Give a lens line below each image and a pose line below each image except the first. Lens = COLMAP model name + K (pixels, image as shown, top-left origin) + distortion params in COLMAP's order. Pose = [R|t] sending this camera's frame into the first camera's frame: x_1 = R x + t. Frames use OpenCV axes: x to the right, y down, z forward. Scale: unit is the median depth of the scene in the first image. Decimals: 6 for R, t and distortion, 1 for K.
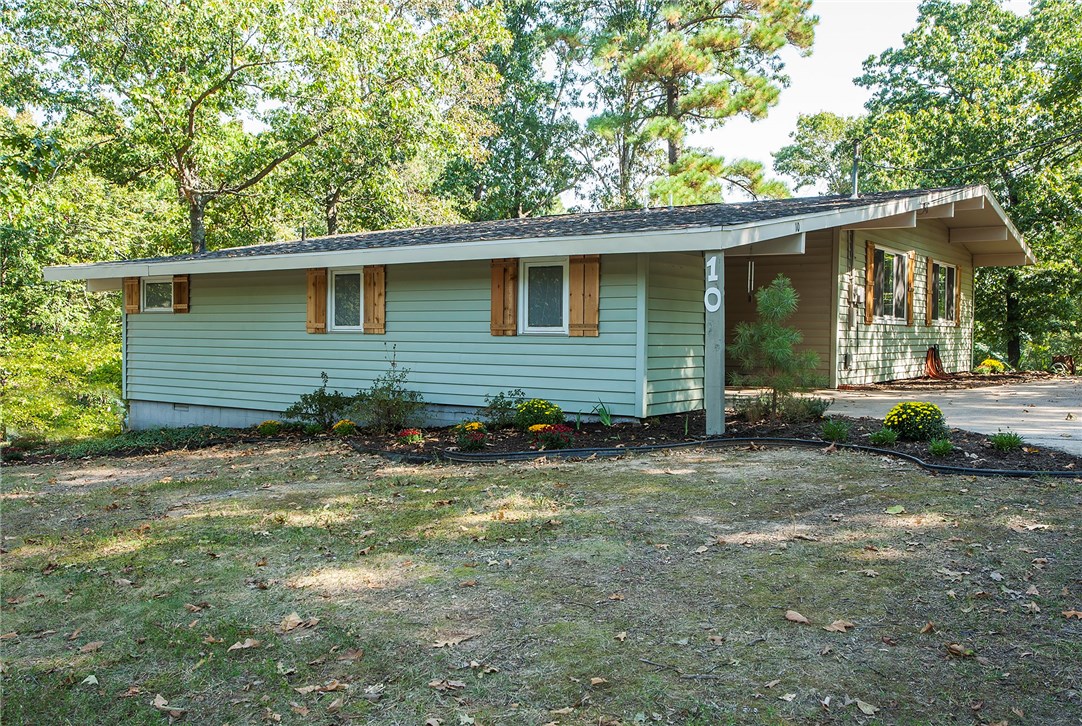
lens RADIAL K [[931.0, 0, 541.0], [0, 931.0, 363.0], [0, 0, 1]] dist [-0.000972, 0.002842]
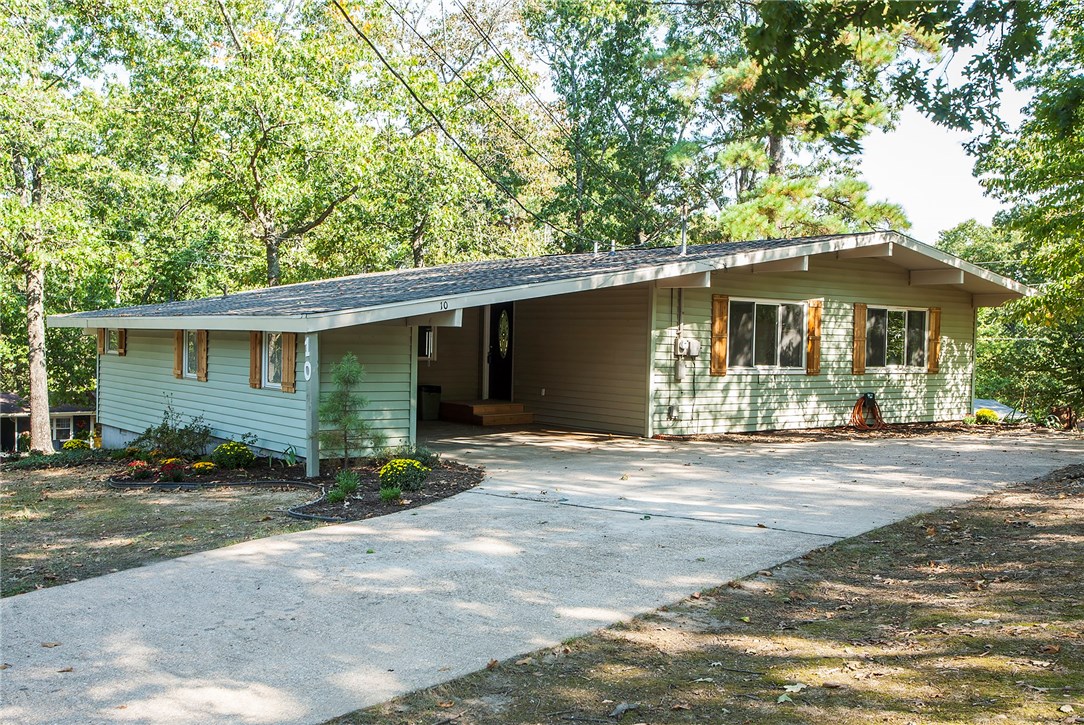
lens RADIAL K [[1022.7, 0, 542.0], [0, 1022.7, 362.5], [0, 0, 1]] dist [-0.008649, -0.001201]
pose [[0.960266, 0.019056, -0.278434, 0.532584], [-0.023058, 0.999672, -0.011103, -0.043185], [0.278131, 0.017082, 0.960391, -0.152302]]
